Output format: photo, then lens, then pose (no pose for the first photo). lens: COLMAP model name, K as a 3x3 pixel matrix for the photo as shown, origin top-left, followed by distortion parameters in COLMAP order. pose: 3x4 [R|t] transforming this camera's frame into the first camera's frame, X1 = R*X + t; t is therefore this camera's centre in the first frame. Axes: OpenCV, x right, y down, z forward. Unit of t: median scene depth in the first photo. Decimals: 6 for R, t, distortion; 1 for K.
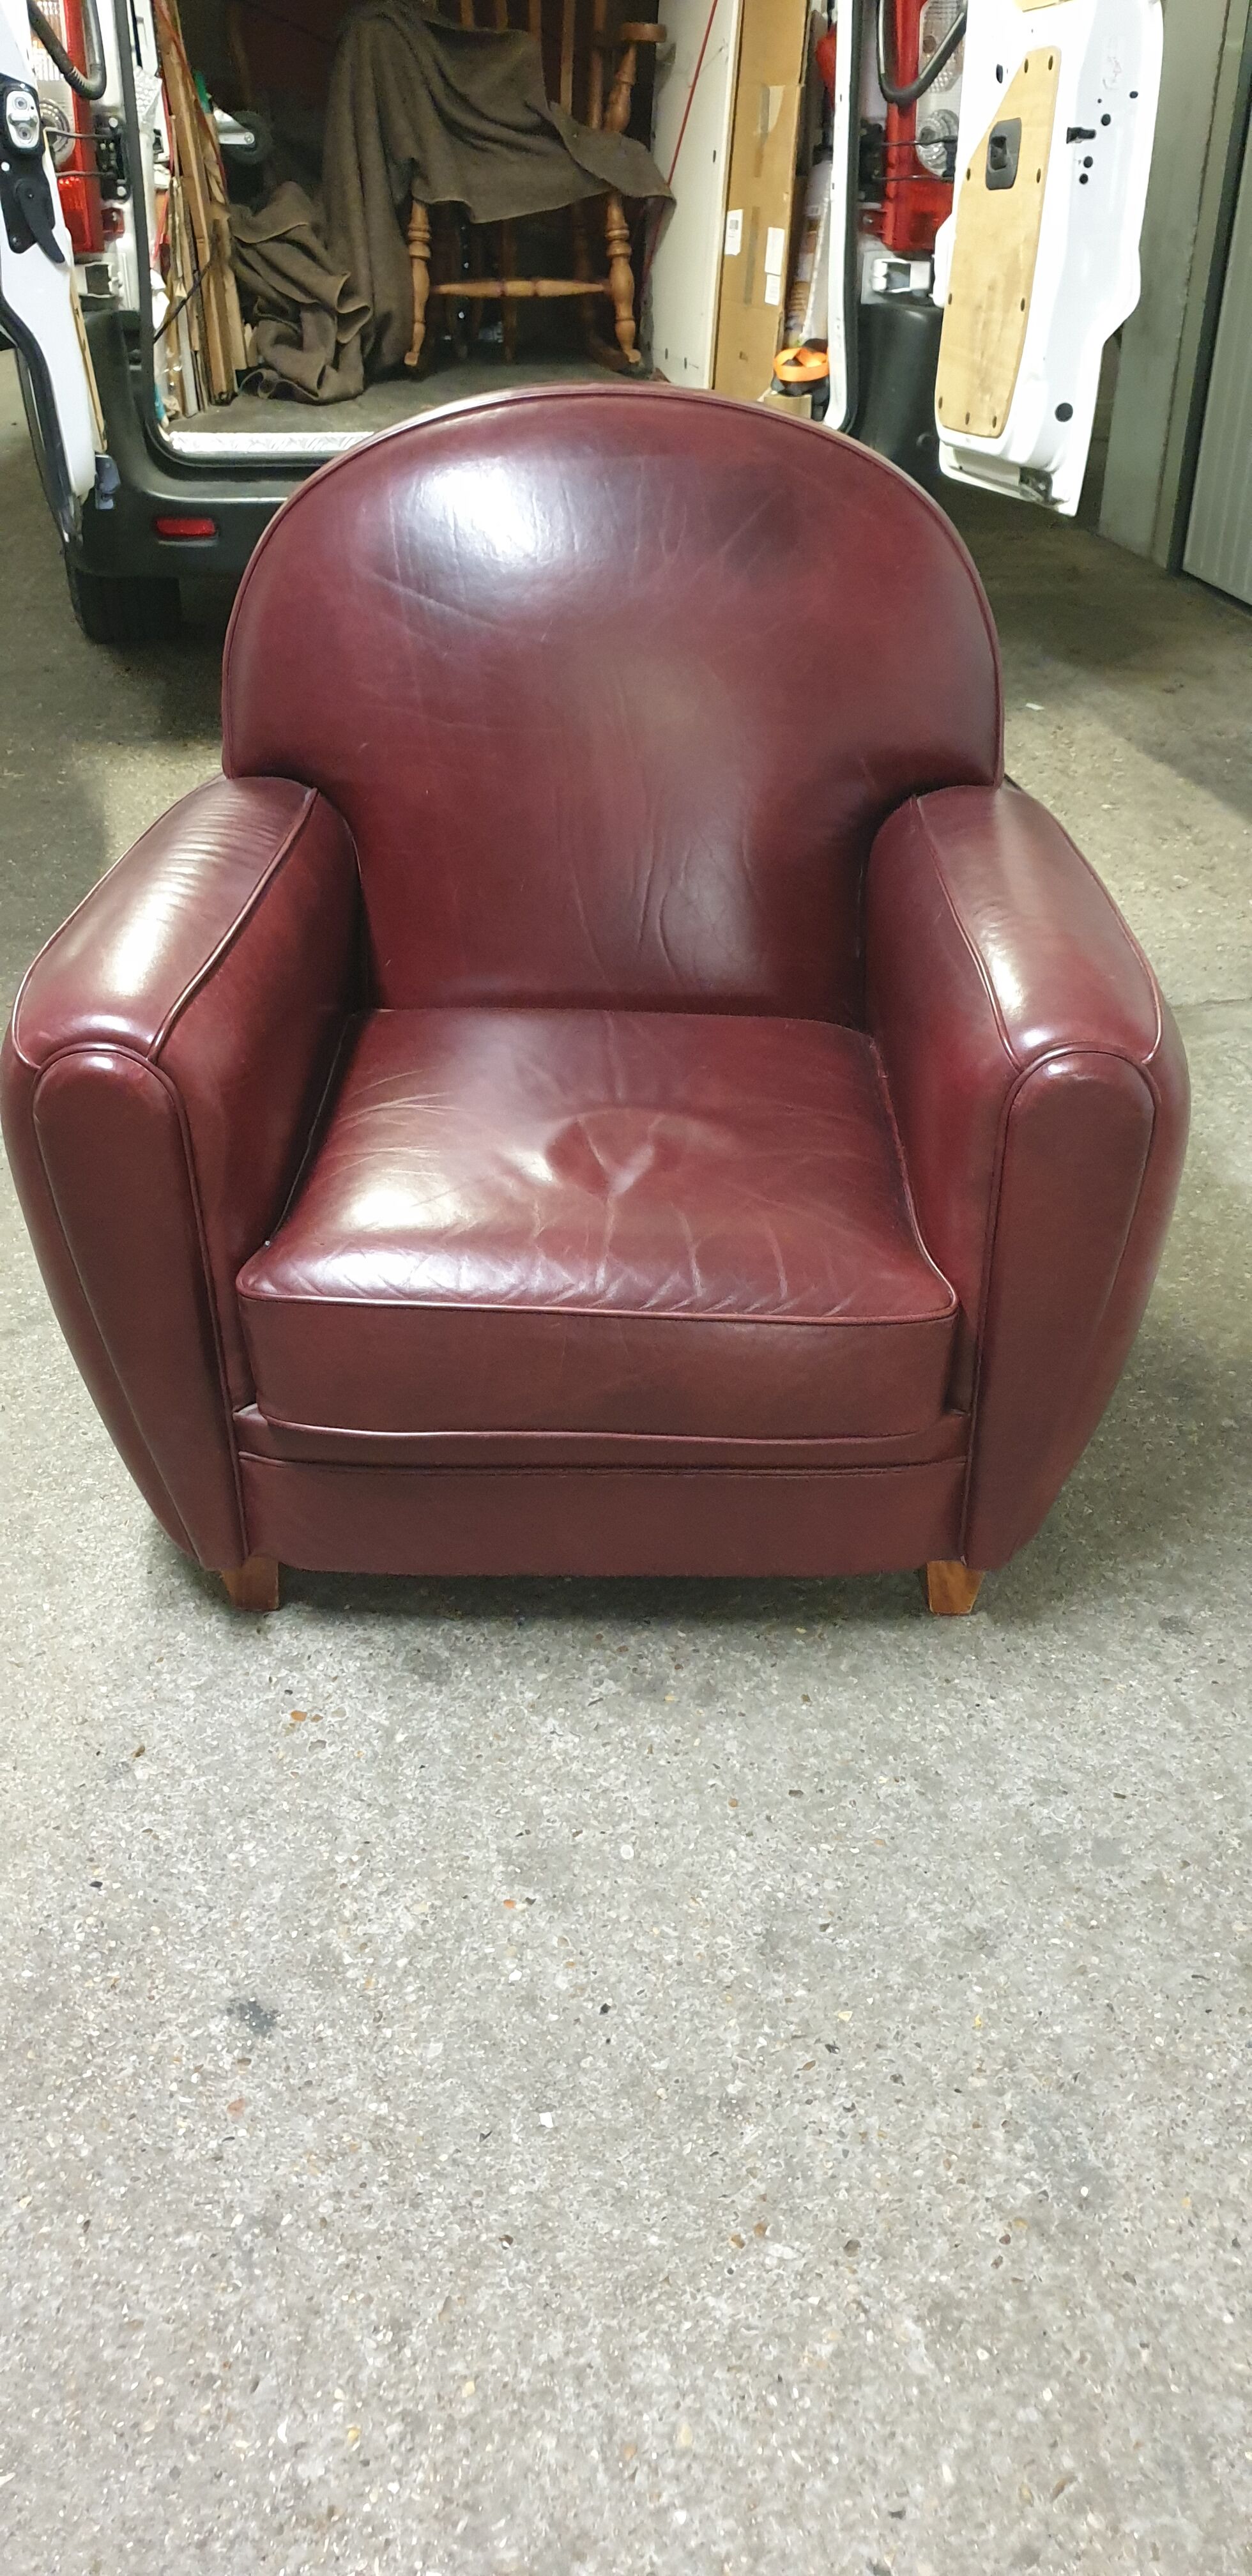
lens RADIAL K [[2010.0, 0, 605.9], [0, 2010.0, 1284.1], [0, 0, 1]] dist [-0.016523, 0.046711]
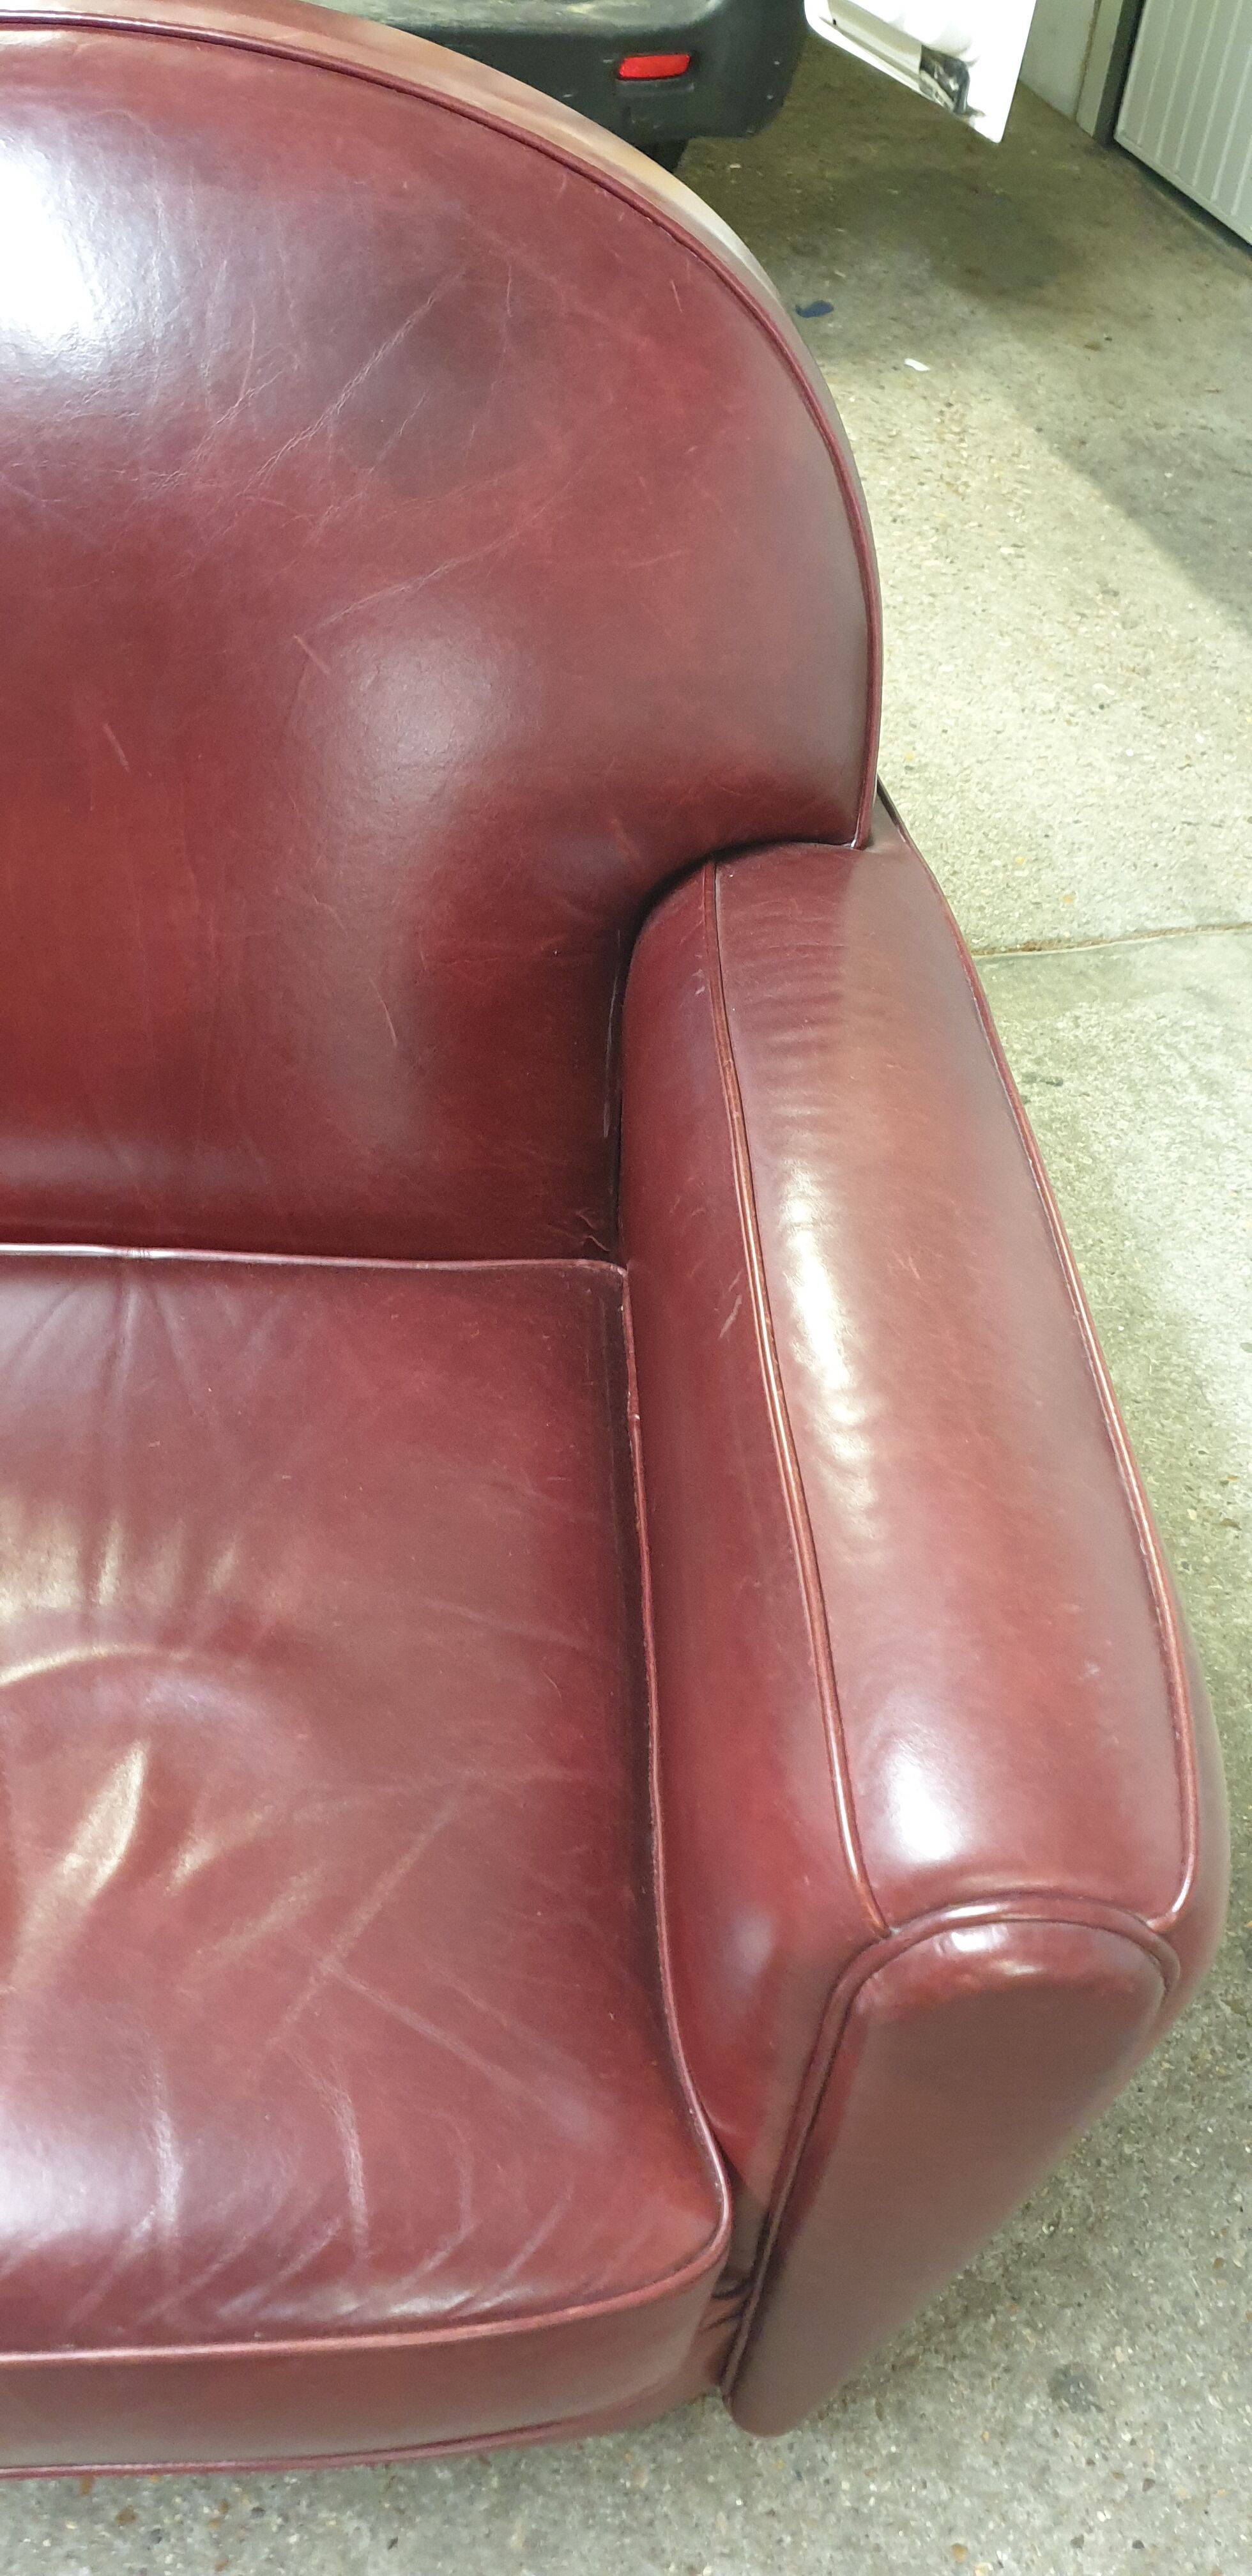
lens RADIAL K [[2010.0, 0, 642.6], [0, 2010.0, 1242.2], [0, 0, 1]] dist [-0.016523, 0.046711]
pose [[0.994402, 0.010229, 0.105168, 0.092204], [-0.032837, 0.975939, 0.215558, -0.305082], [-0.100433, -0.217804, 0.970811, 0.526938]]
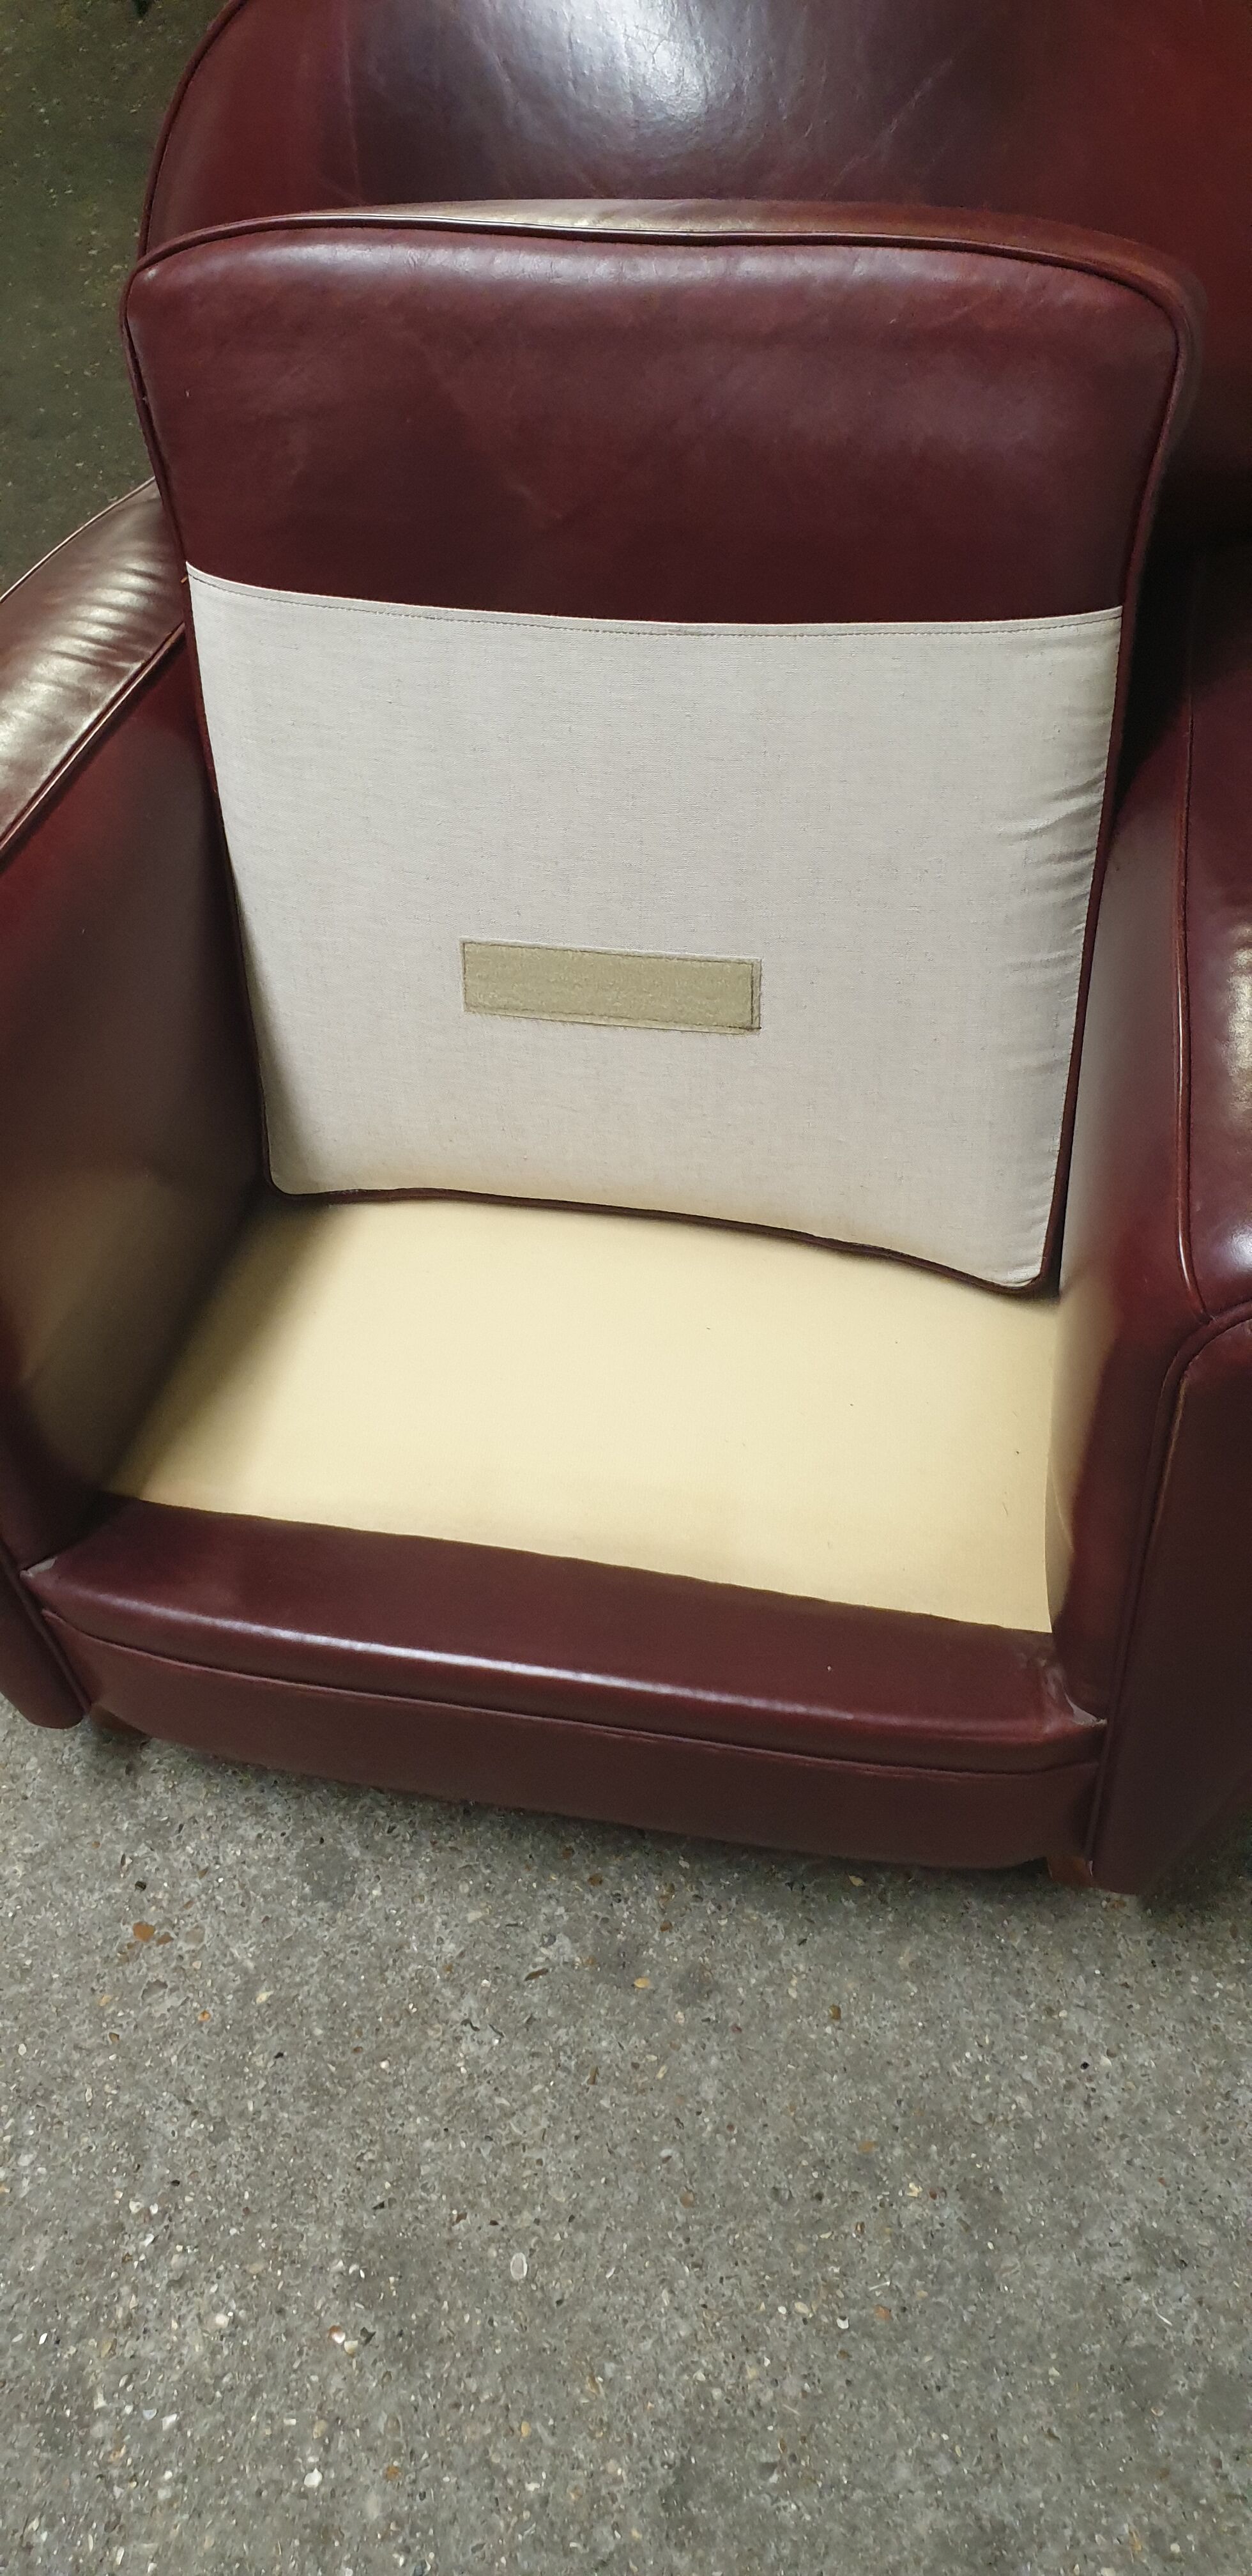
lens RADIAL K [[2010.0, 0, 645.5], [0, 2010.0, 1242.2], [0, 0, 1]] dist [-0.016523, 0.046711]
pose [[0.980506, 0.091591, -0.173834, 0.131846], [-0.043067, 0.963377, 0.264670, -0.230688], [0.191710, -0.252024, 0.948542, 0.398554]]
